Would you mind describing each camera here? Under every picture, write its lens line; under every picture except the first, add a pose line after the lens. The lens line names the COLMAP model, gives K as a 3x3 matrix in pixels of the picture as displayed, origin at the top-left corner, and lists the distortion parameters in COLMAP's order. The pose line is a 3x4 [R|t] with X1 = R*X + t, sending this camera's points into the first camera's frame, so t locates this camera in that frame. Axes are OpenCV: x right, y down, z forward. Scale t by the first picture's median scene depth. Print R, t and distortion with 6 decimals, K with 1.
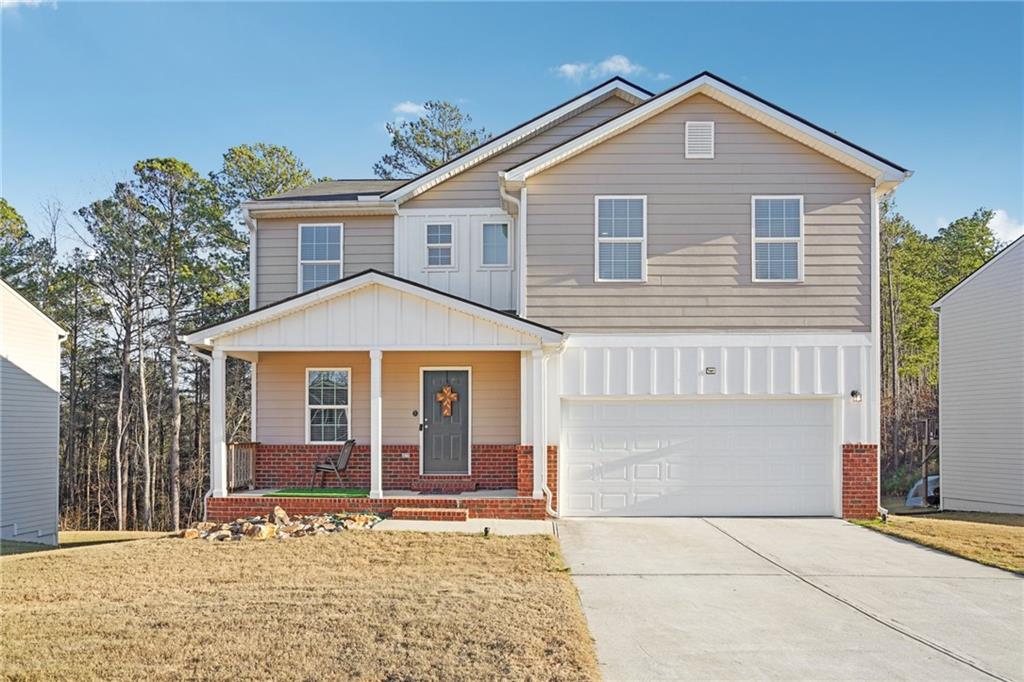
lens RADIAL K [[610.5, 0, 512.0], [0, 610.5, 355.4], [0, 0, 1]] dist [-0.021614, 0.000460]
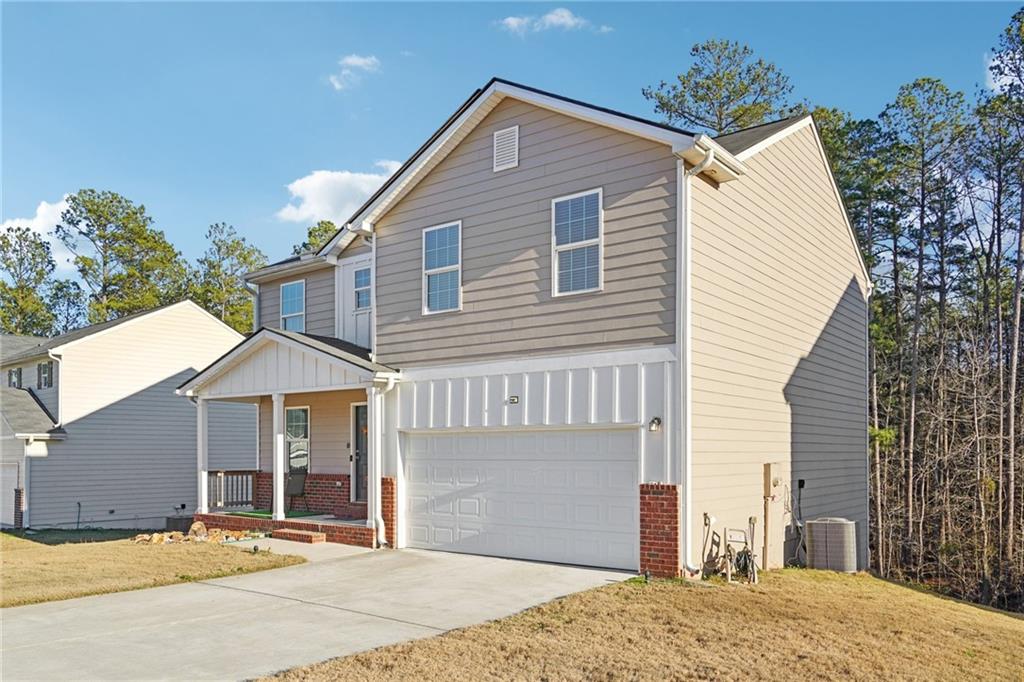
lens RADIAL K [[773.7, 0, 512.0], [0, 773.7, 341.0], [0, 0, 1]] dist [-0.001032, -0.000147]
pose [[0.809393, -0.083172, -0.581348, 0.998239], [0.073359, 0.996486, -0.040429, -0.015885], [0.582668, -0.009924, 0.812650, 0.047293]]
